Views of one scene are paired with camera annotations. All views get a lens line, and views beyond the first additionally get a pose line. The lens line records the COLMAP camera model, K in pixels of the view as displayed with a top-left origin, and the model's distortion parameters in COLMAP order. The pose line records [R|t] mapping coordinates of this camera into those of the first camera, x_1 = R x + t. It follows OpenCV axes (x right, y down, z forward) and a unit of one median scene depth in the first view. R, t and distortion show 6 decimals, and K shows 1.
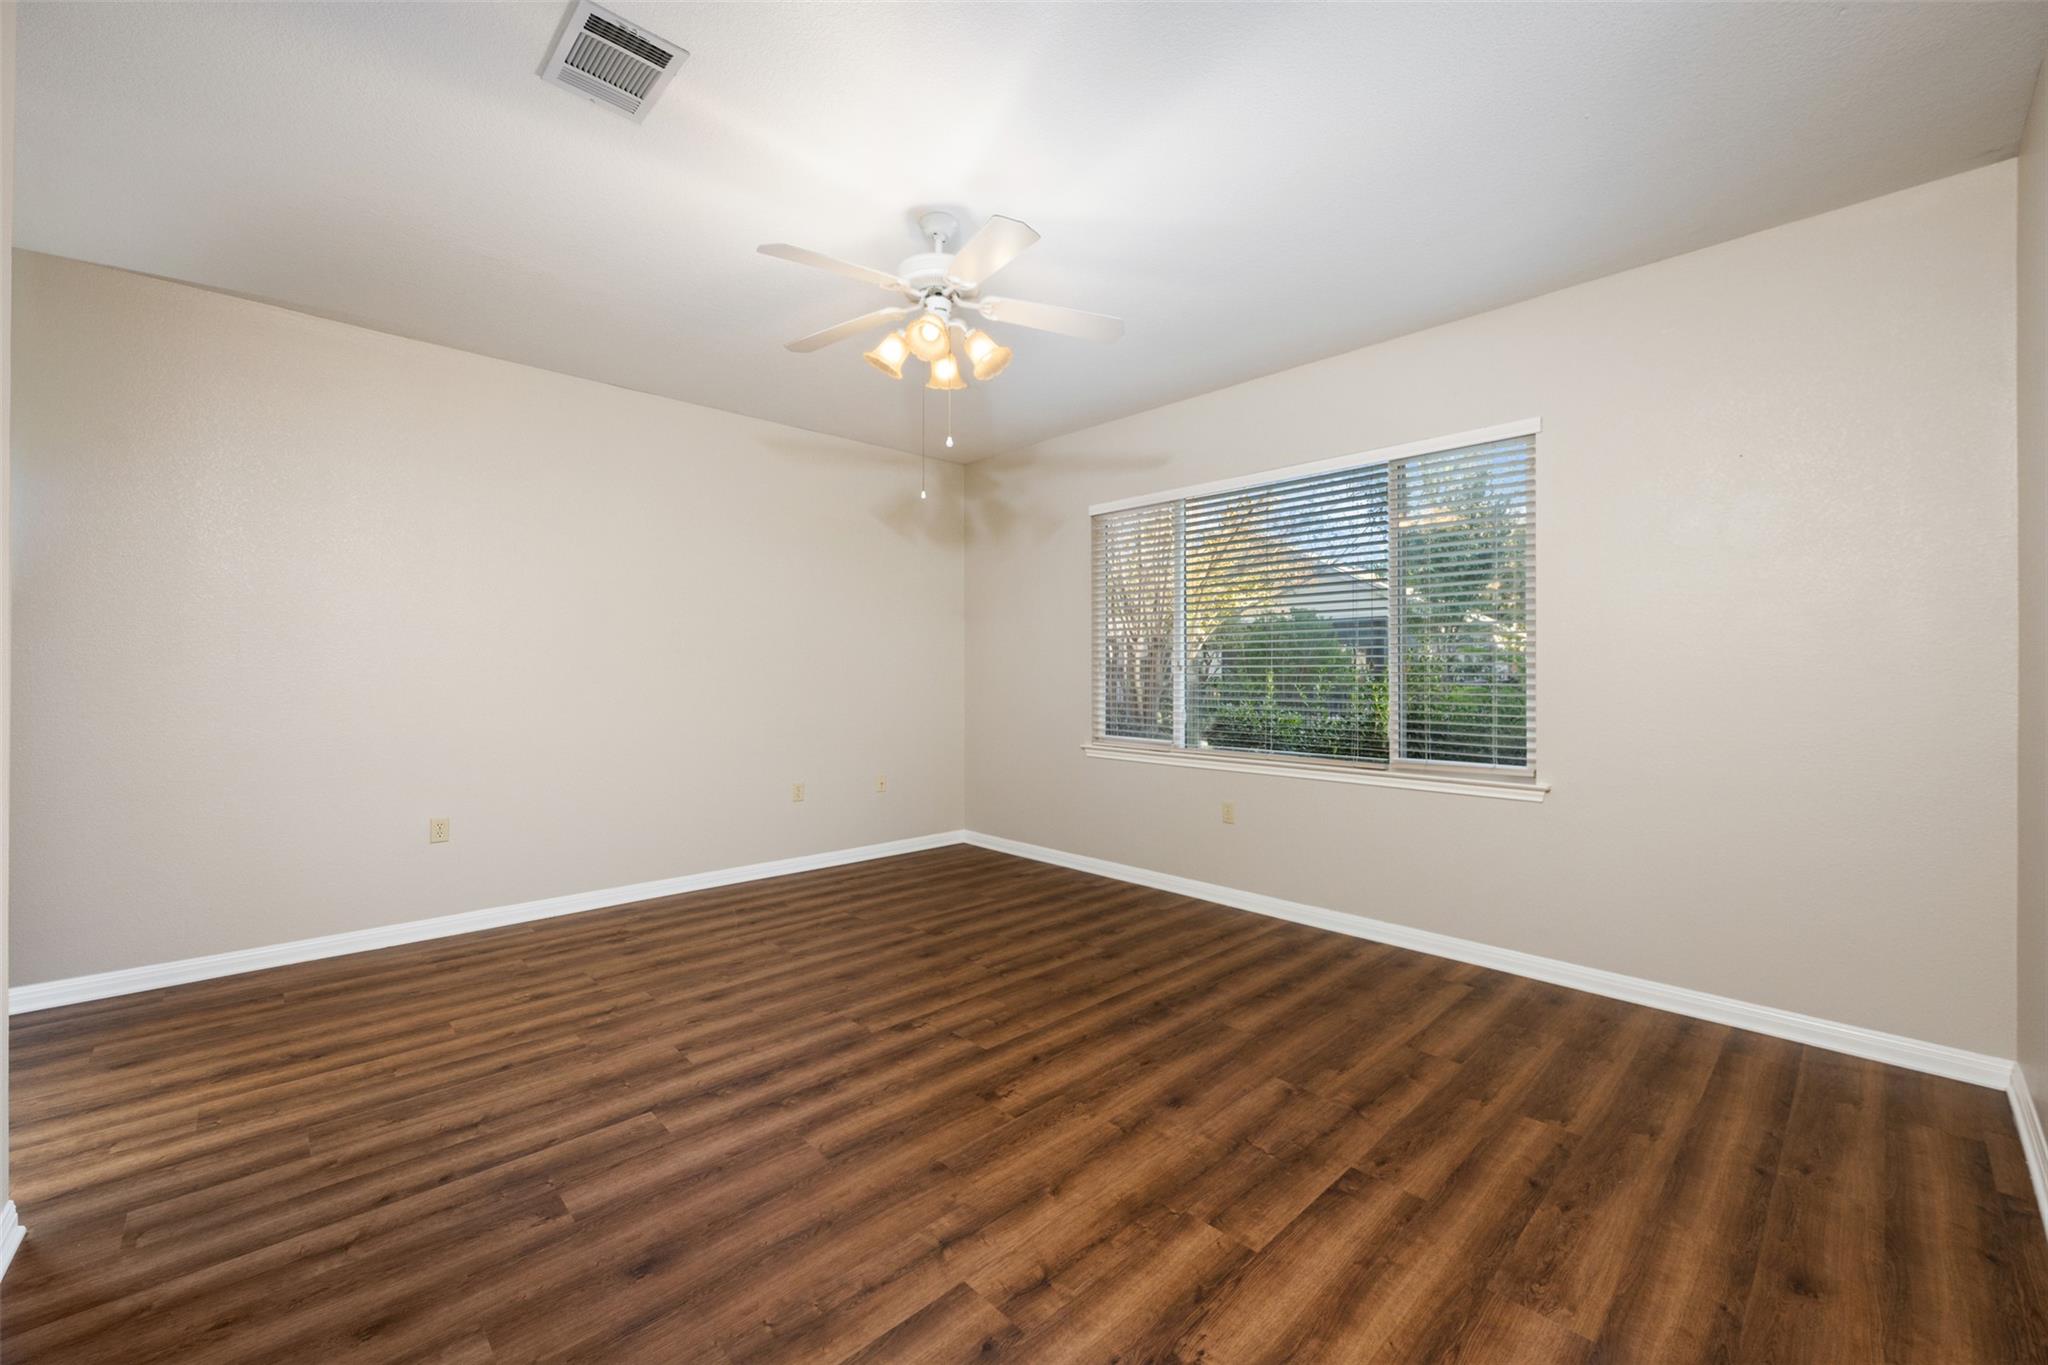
lens RADIAL K [[812.0, 0, 1019.1], [0, 812.0, 675.1], [0, 0, 1]] dist [-0.000046, -0.000303]
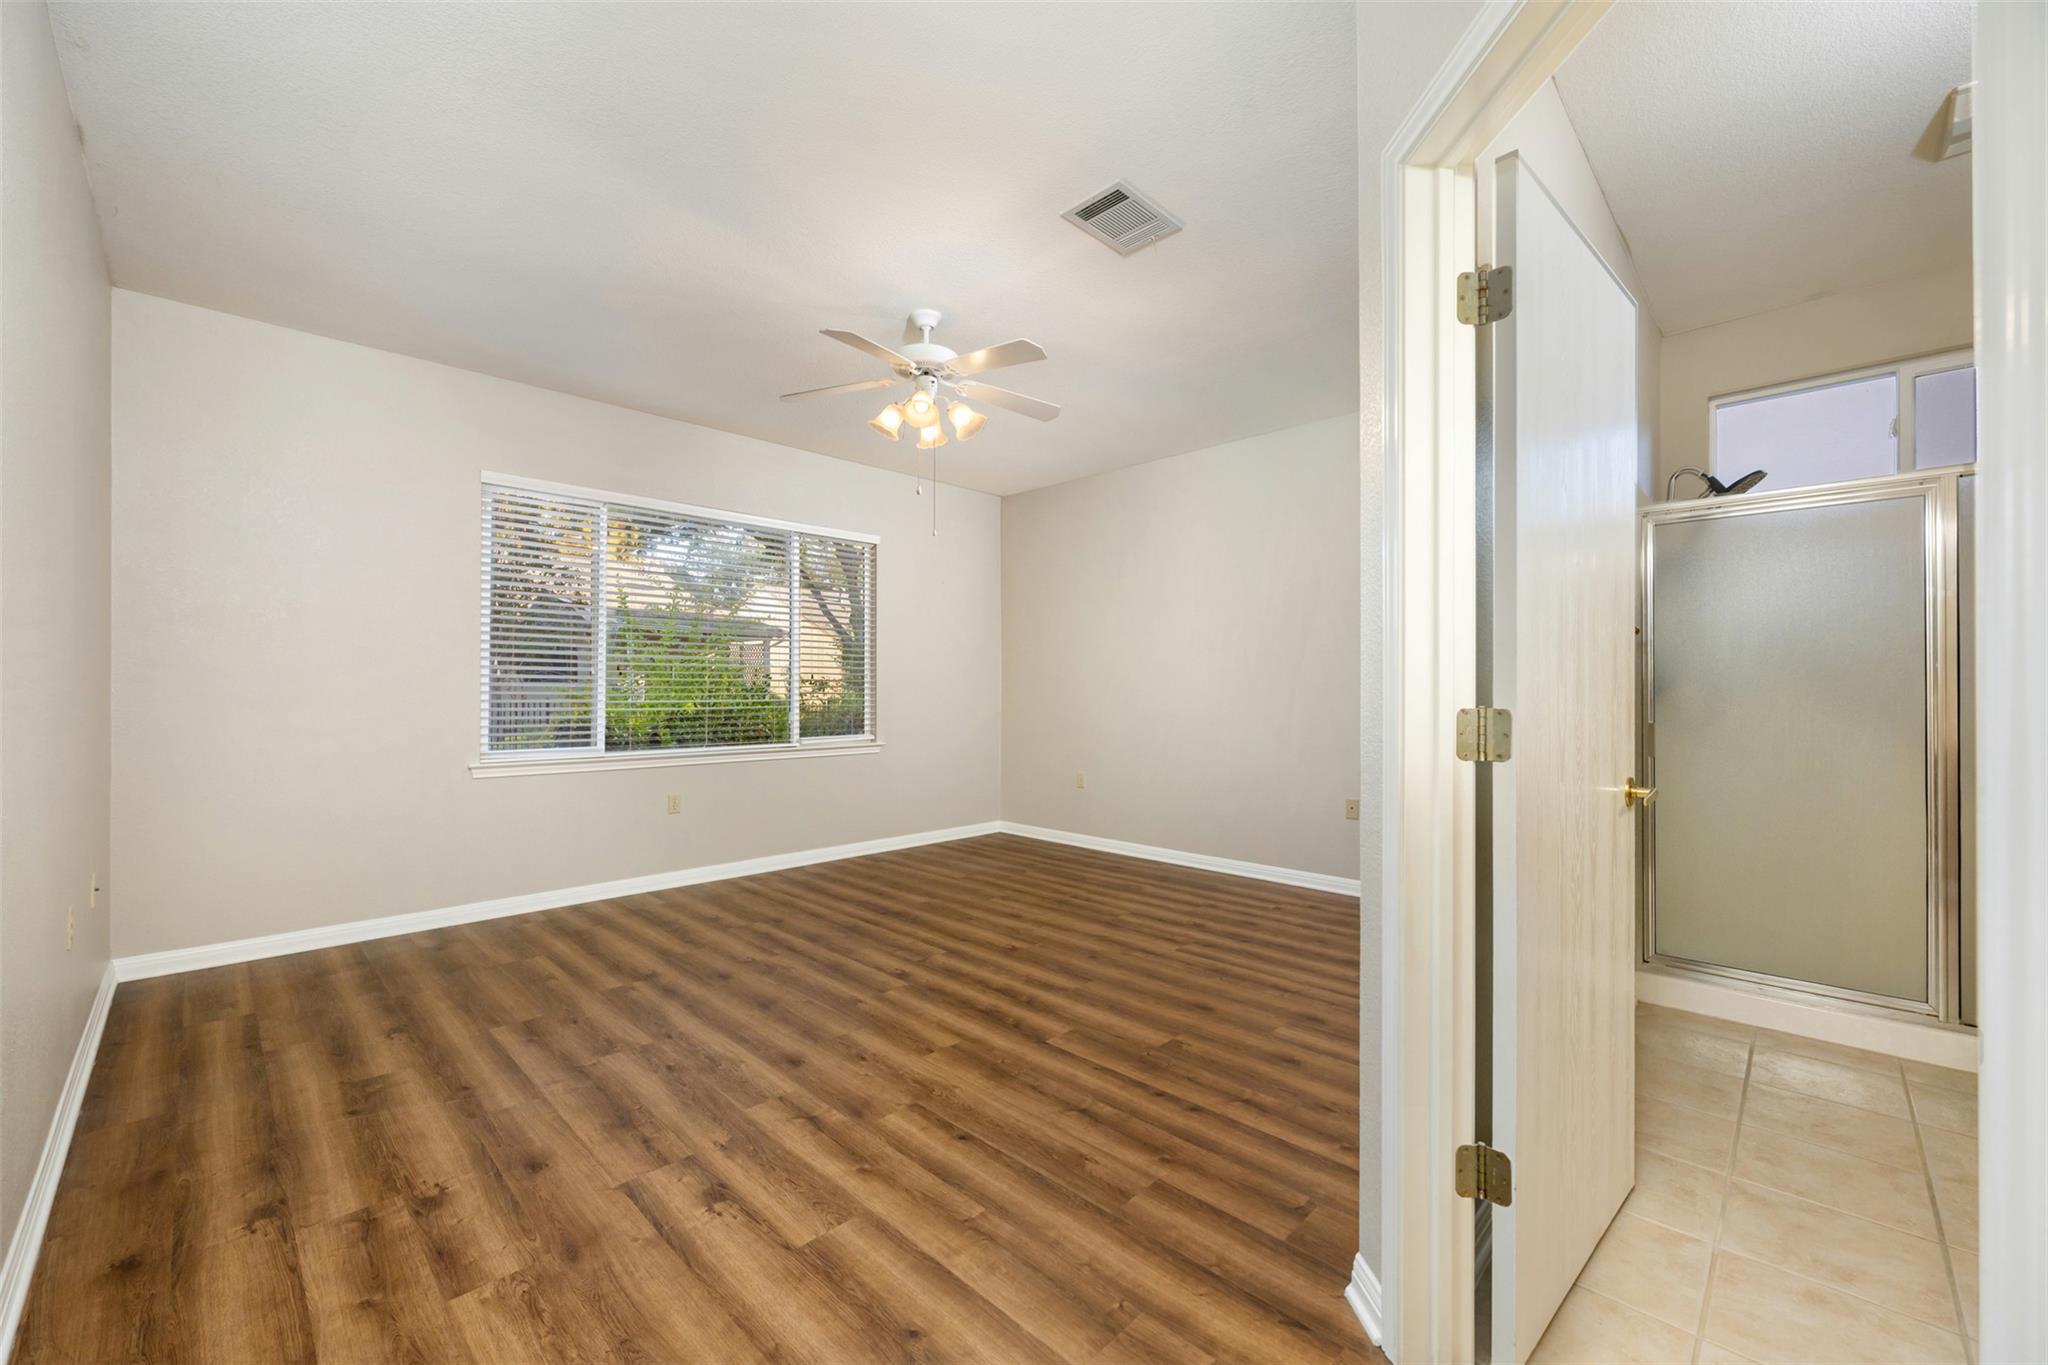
lens RADIAL K [[812.0, 0, 1019.4], [0, 812.0, 687.1], [0, 0, 1]] dist [-0.000046, -0.000303]
pose [[-0.036095, 0.003351, 0.999343, -1.270577], [0.000353, 0.999994, -0.003340, 0.022064], [-0.999348, 0.000233, -0.036096, 0.842238]]
